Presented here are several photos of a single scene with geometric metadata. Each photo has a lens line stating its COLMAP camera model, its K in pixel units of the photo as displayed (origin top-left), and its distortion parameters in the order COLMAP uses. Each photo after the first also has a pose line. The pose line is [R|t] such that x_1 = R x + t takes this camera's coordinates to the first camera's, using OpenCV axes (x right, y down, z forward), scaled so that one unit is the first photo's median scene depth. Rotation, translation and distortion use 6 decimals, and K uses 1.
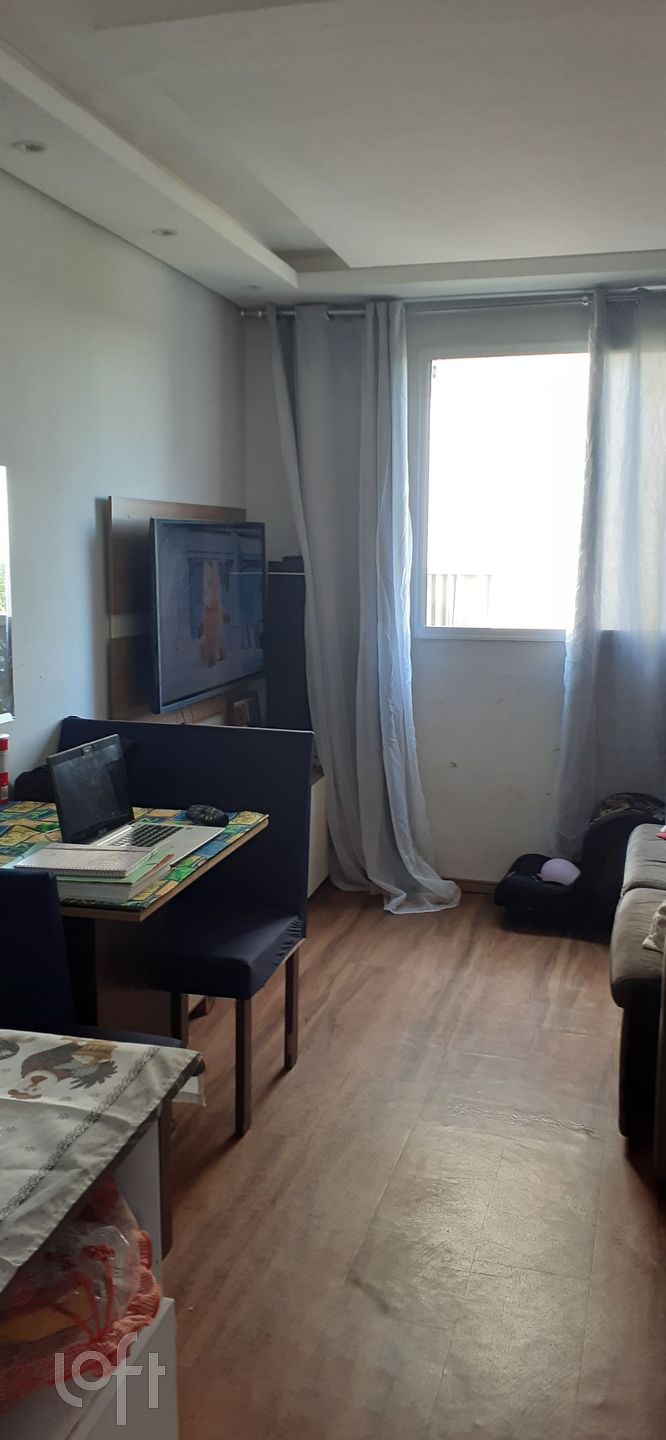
lens RADIAL K [[1141.5, 0, 311.6], [0, 1141.5, 702.2], [0, 0, 1]] dist [0.104892, -0.173516]
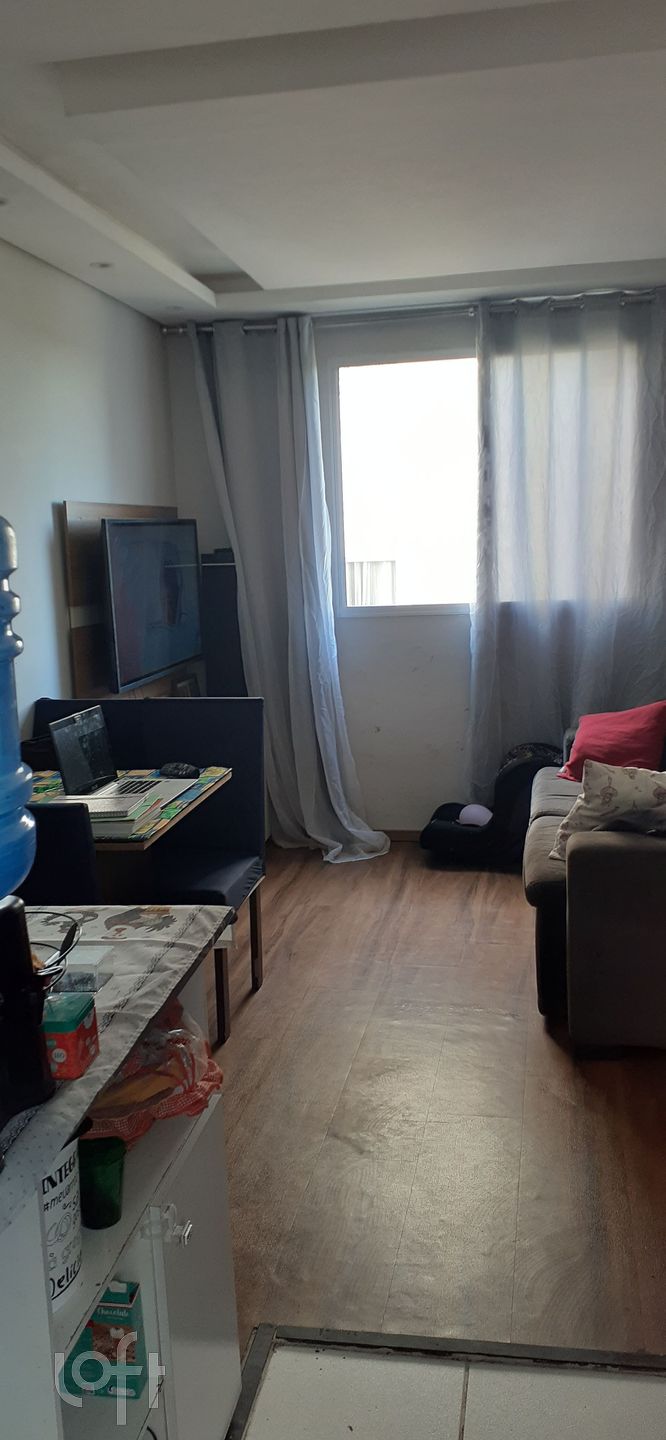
lens RADIAL K [[1141.5, 0, 313.7], [0, 1141.5, 697.7], [0, 0, 1]] dist [0.104892, -0.173516]
pose [[0.994840, -0.055356, 0.085030, -0.036282], [0.055241, 0.998466, 0.003708, 0.019705], [-0.085105, 0.001008, 0.996372, -0.125032]]
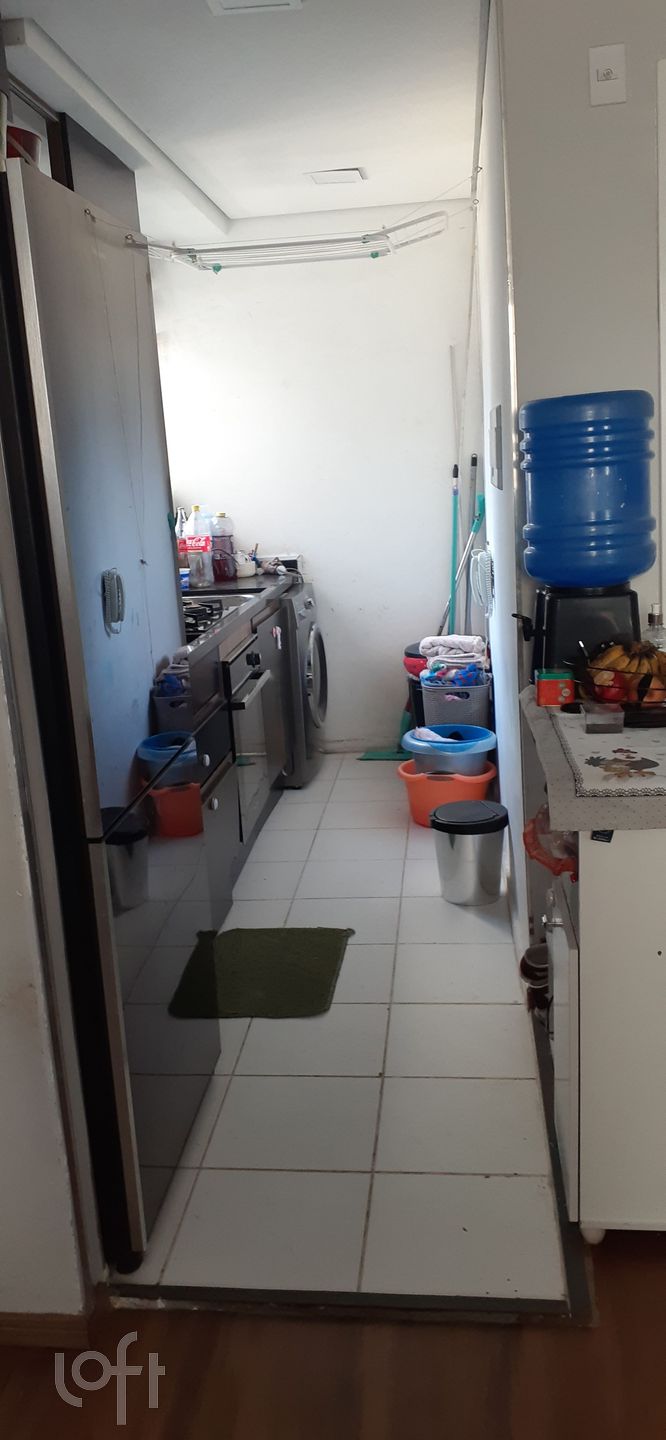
lens RADIAL K [[1141.5, 0, 311.7], [0, 1141.5, 703.1], [0, 0, 1]] dist [0.104892, -0.173516]
pose [[-0.987180, 0.091018, -0.131115, 0.122747], [0.041775, 0.940173, 0.338125, -0.090157], [0.154046, 0.328313, -0.931923, 0.771536]]
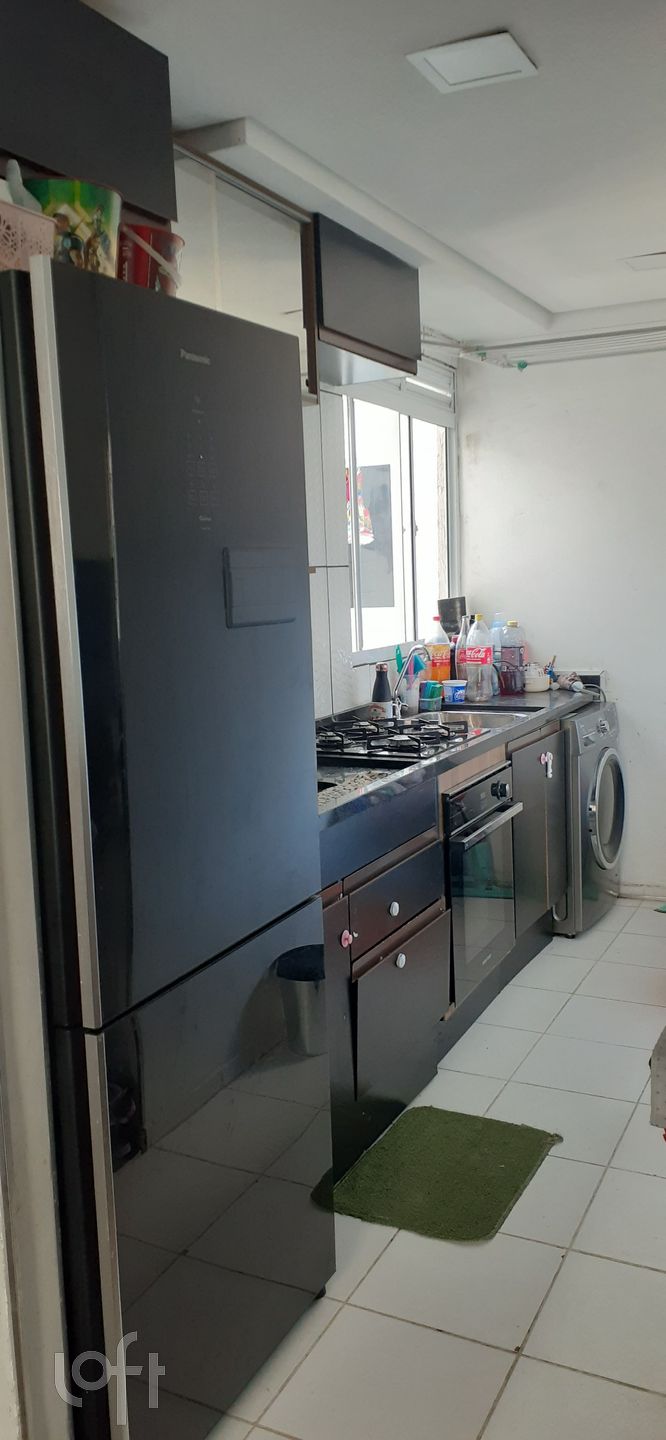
lens RADIAL K [[1141.5, 0, 318.0], [0, 1141.5, 705.7], [0, 0, 1]] dist [0.104892, -0.173516]
pose [[-0.979387, 0.010326, 0.201729, -0.007478], [0.061867, 0.966031, 0.250913, -0.086644], [-0.192285, 0.258221, -0.946757, 0.670854]]
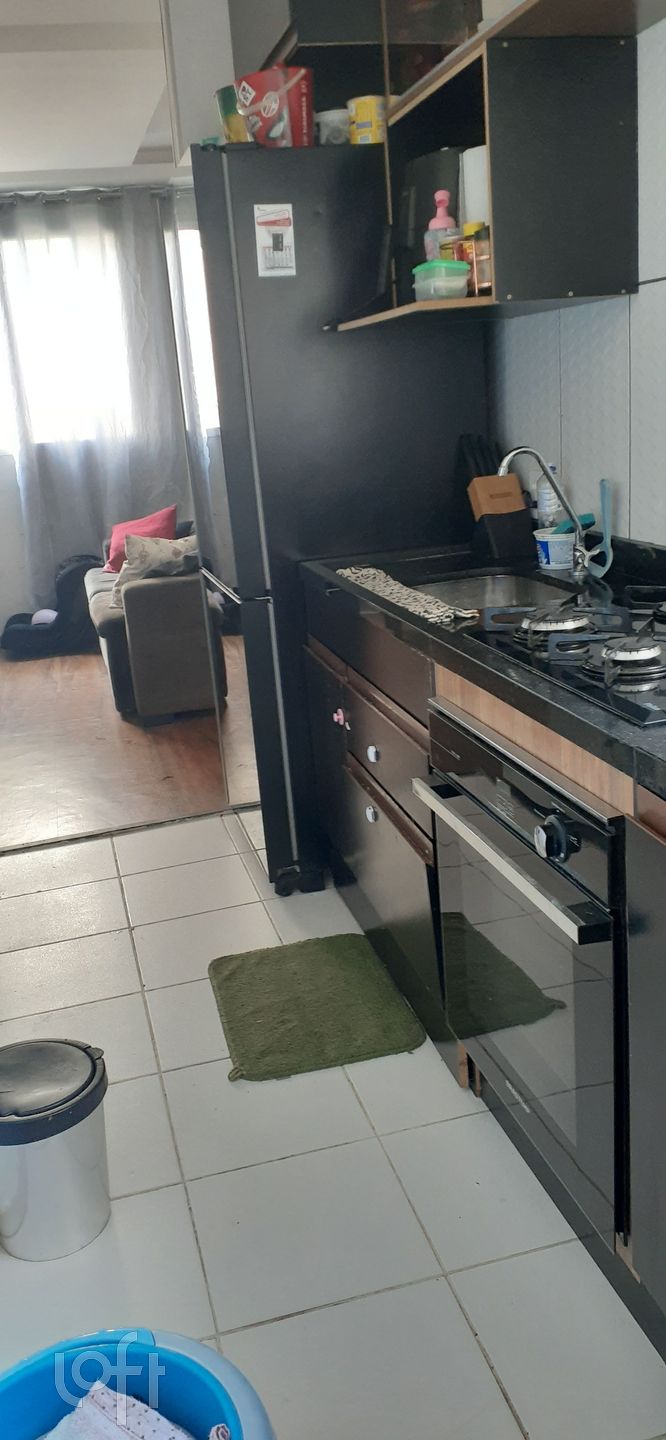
lens RADIAL K [[1141.5, 0, 322.6], [0, 1141.5, 708.5], [0, 0, 1]] dist [0.104892, -0.173516]
pose [[0.858823, -0.212062, 0.466318, -0.197173], [0.157551, 0.975514, 0.153460, 0.104314], [-0.487443, -0.058326, 0.871205, -0.480569]]
